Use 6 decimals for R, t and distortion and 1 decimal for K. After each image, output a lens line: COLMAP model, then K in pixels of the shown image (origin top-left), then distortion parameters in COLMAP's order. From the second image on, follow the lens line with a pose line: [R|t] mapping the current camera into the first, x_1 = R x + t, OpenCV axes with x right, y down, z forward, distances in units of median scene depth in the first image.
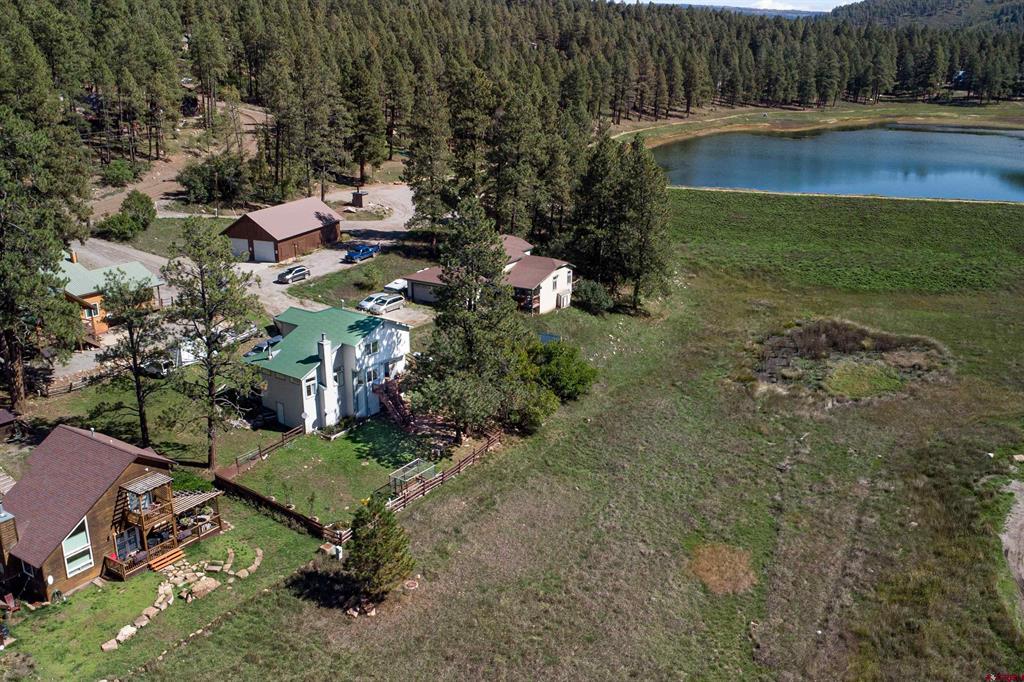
lens RADIAL K [[888.0, 0, 519.1], [0, 888.0, 347.1], [0, 0, 1]] dist [0.008023, 0.001057]
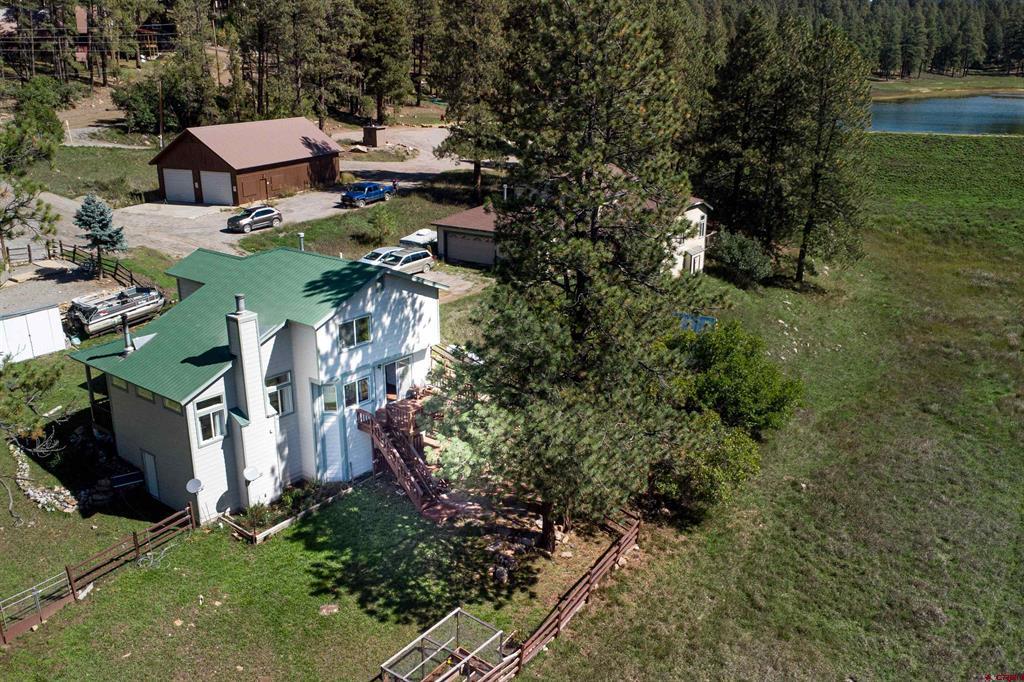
lens RADIAL K [[888.0, 0, 509.3], [0, 888.0, 336.9], [0, 0, 1]] dist [0.008023, 0.001057]
pose [[0.998970, 0.009180, -0.044447, -0.058788], [-0.009712, 0.999883, -0.011782, 0.007104], [0.044334, 0.012201, 0.998942, 0.476713]]
